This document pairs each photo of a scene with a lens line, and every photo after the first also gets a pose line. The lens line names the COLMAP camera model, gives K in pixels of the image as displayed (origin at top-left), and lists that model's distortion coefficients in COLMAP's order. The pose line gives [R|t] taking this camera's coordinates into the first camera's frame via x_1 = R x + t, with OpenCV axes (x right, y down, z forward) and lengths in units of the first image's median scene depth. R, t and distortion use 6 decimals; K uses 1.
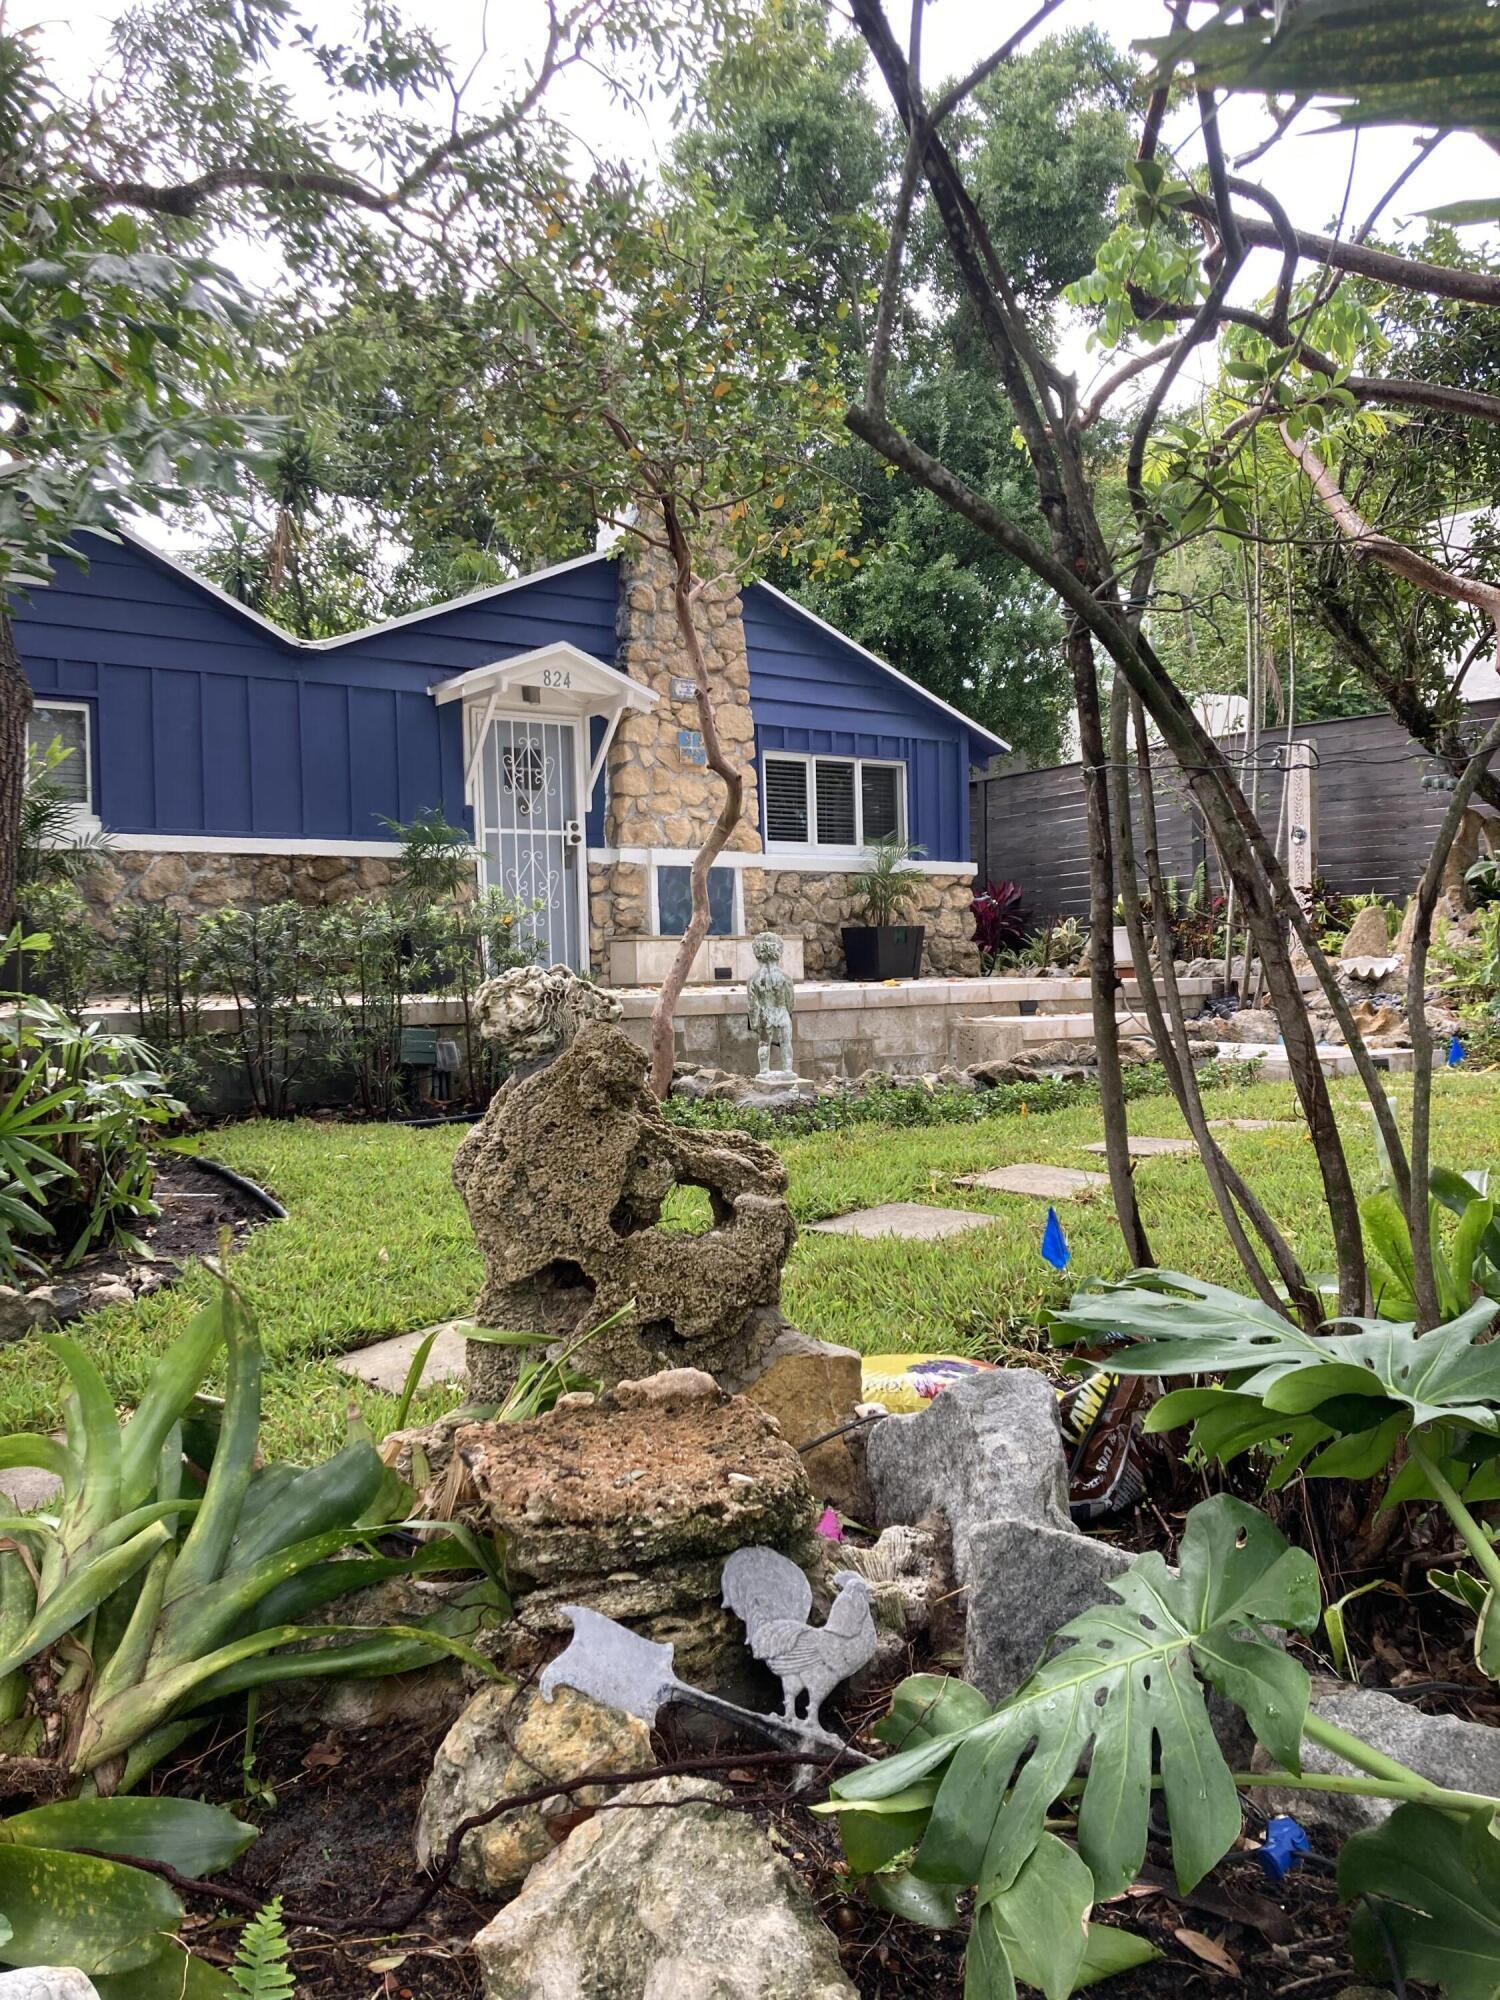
lens RADIAL K [[1789.3, 0, 750.0], [0, 1789.3, 1000.0], [0, 0, 1]] dist [0.171389, -0.289538]
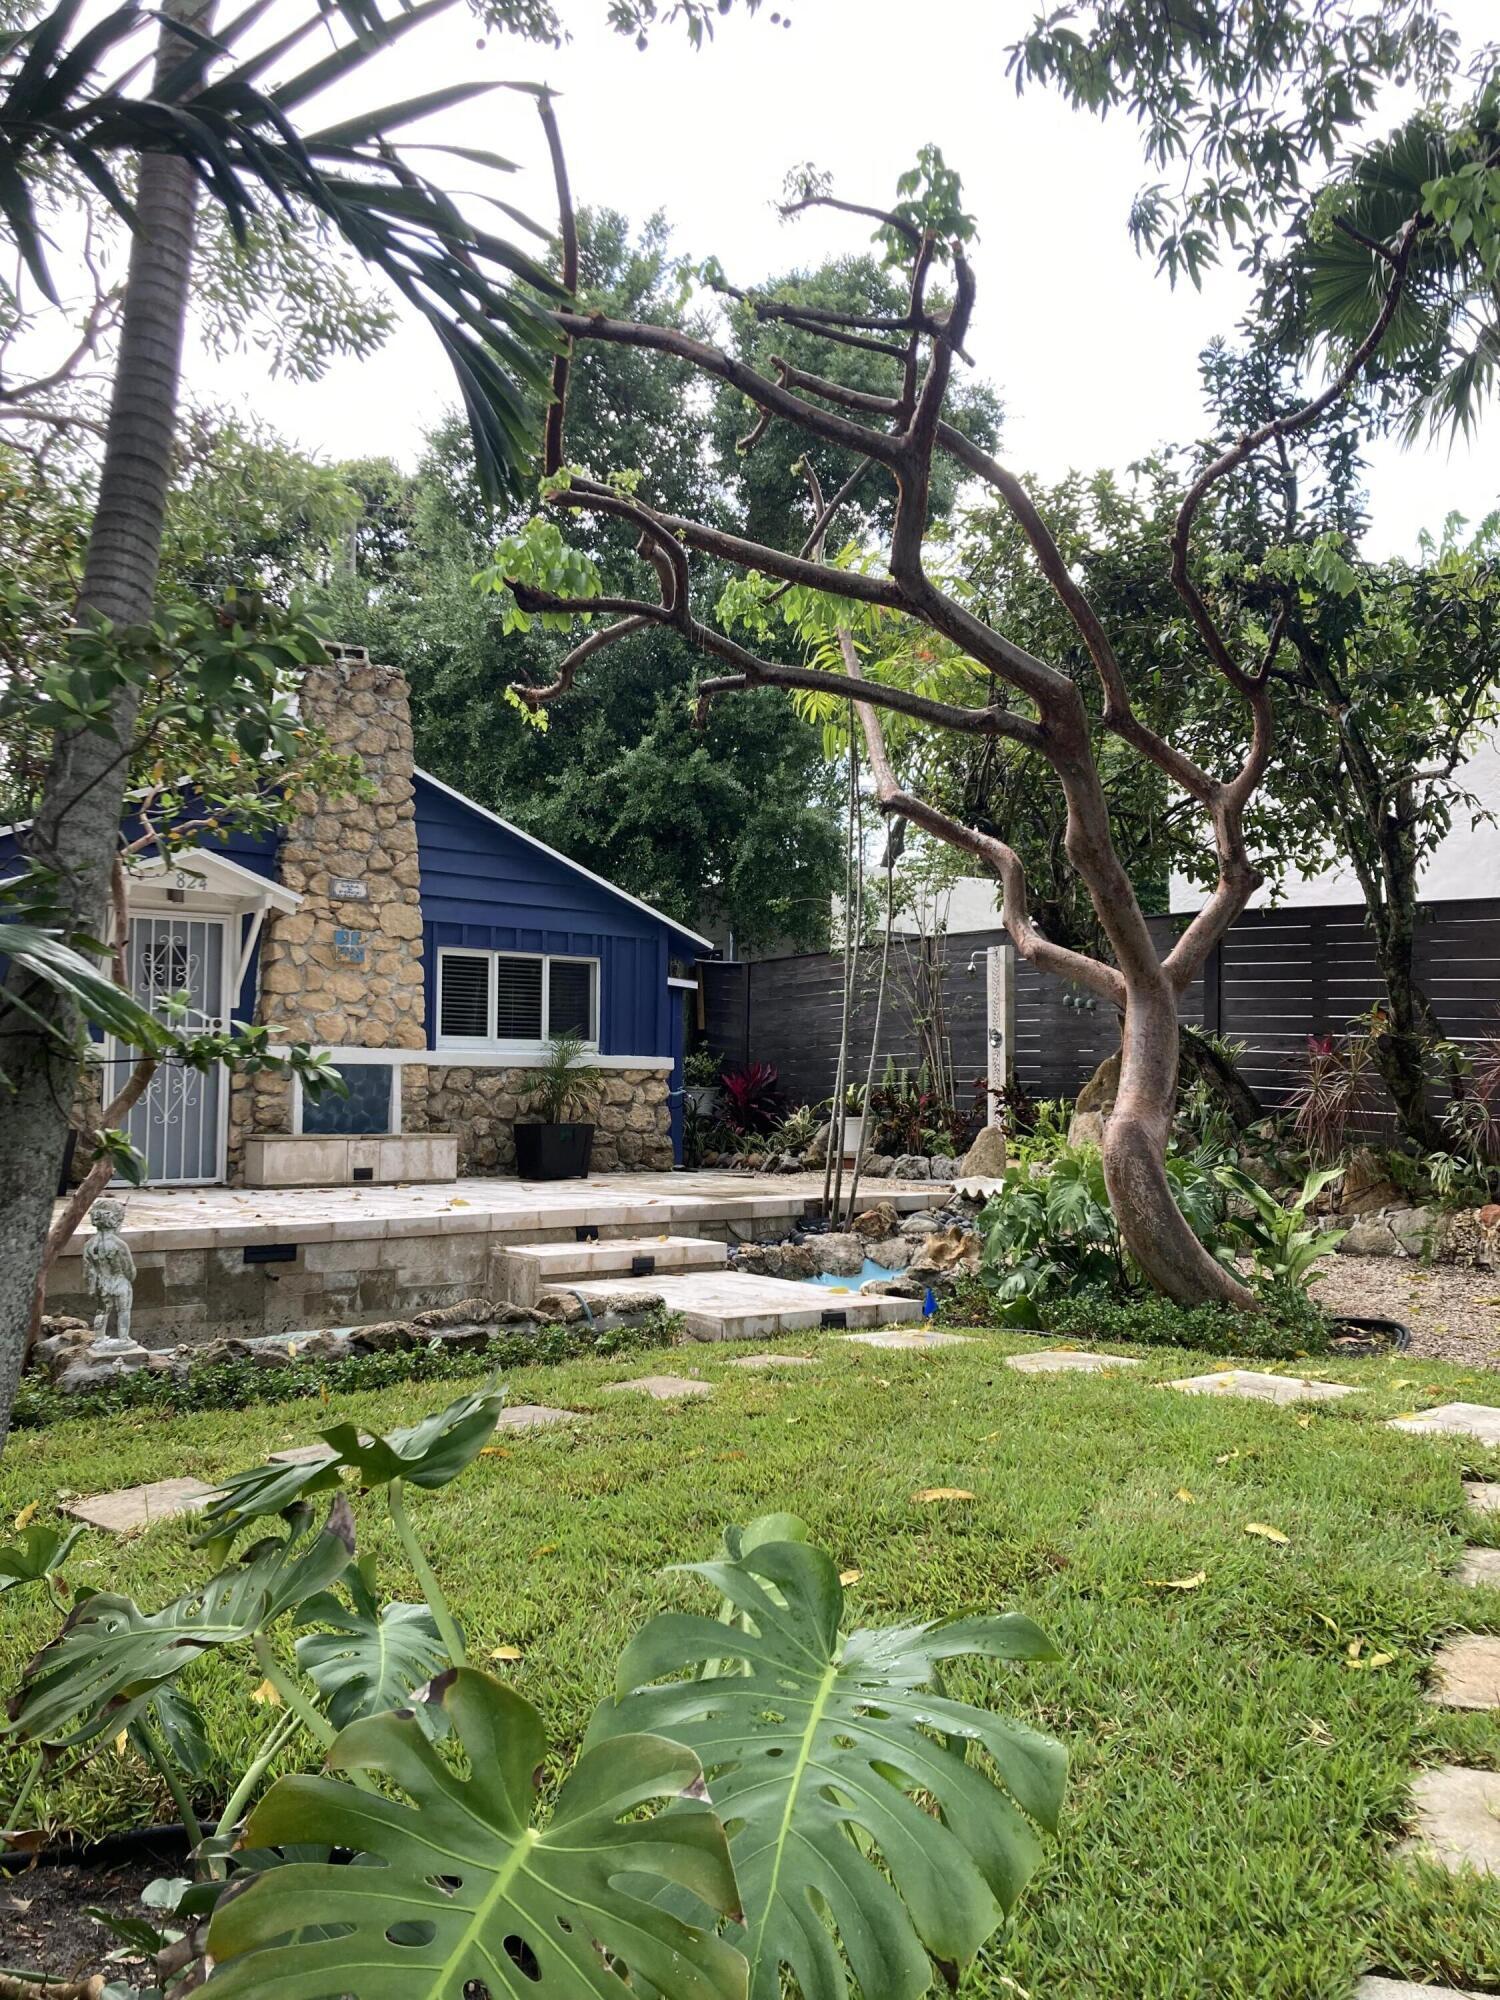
lens RADIAL K [[1774.2, 0, 751.6], [0, 1774.2, 969.8], [0, 0, 1]] dist [0.074350, -0.006579]
pose [[0.999548, 0.026003, 0.015069, 0.166686], [-0.024548, 0.995657, -0.089803, -0.040050], [-0.017339, 0.089393, 0.995846, 0.000738]]
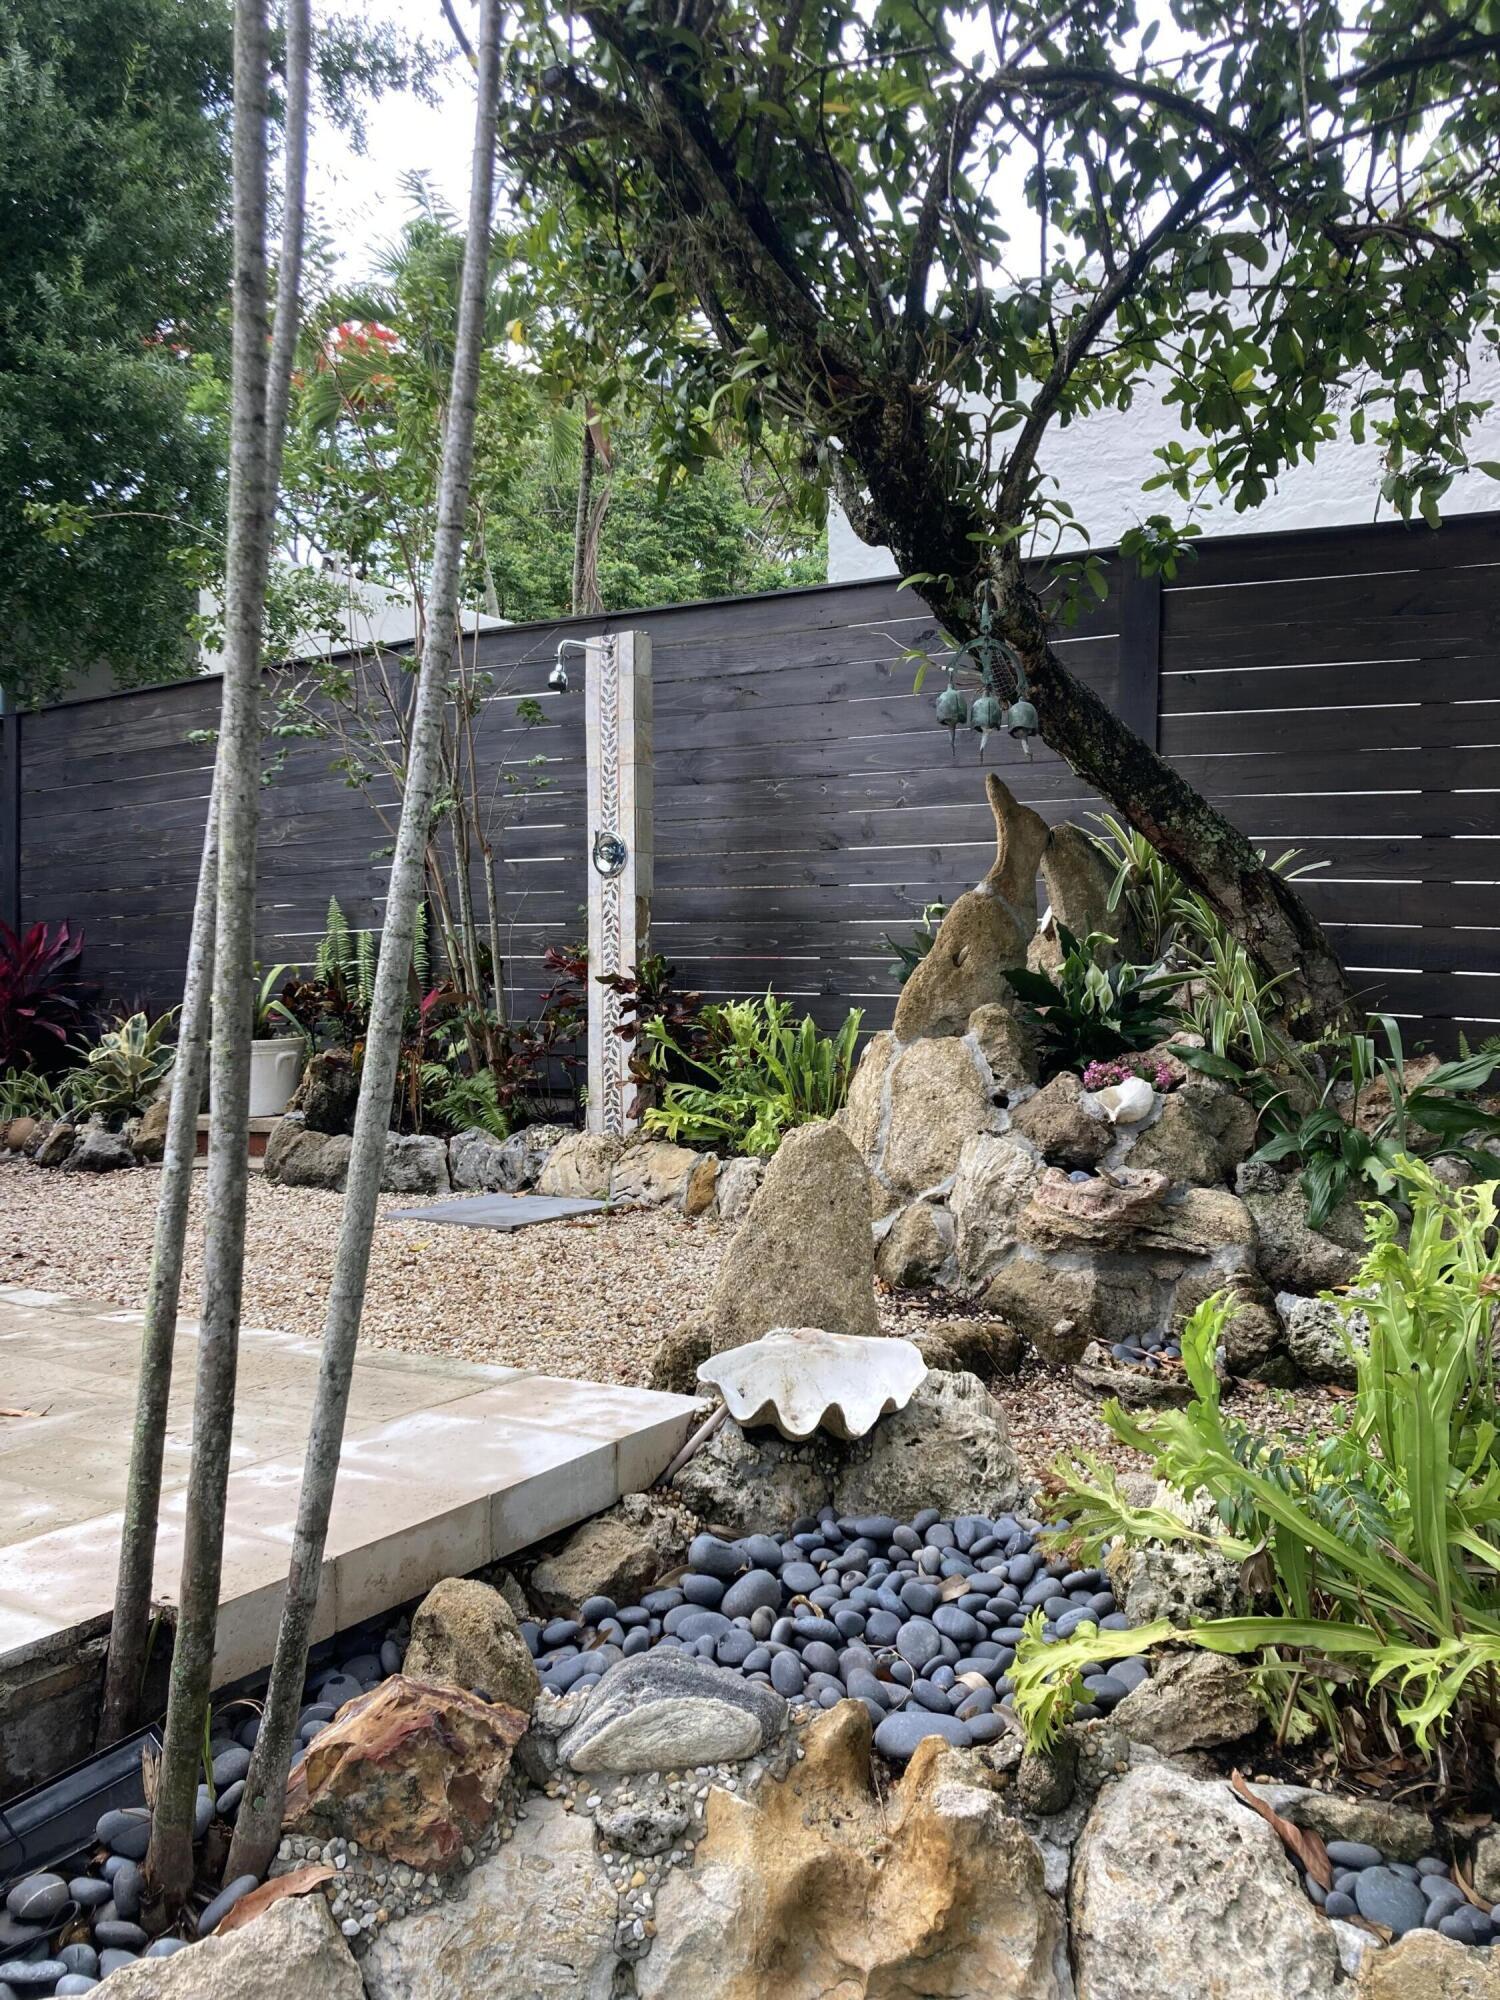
lens RADIAL K [[1789.3, 0, 750.0], [0, 1789.3, 1000.0], [0, 0, 1]] dist [0.171389, -0.289538]
pose [[0.939316, 0.009465, 0.342921, 0.211220], [-0.006529, 0.999932, -0.009714, -0.058523], [-0.342990, 0.006885, 0.939314, 0.661386]]
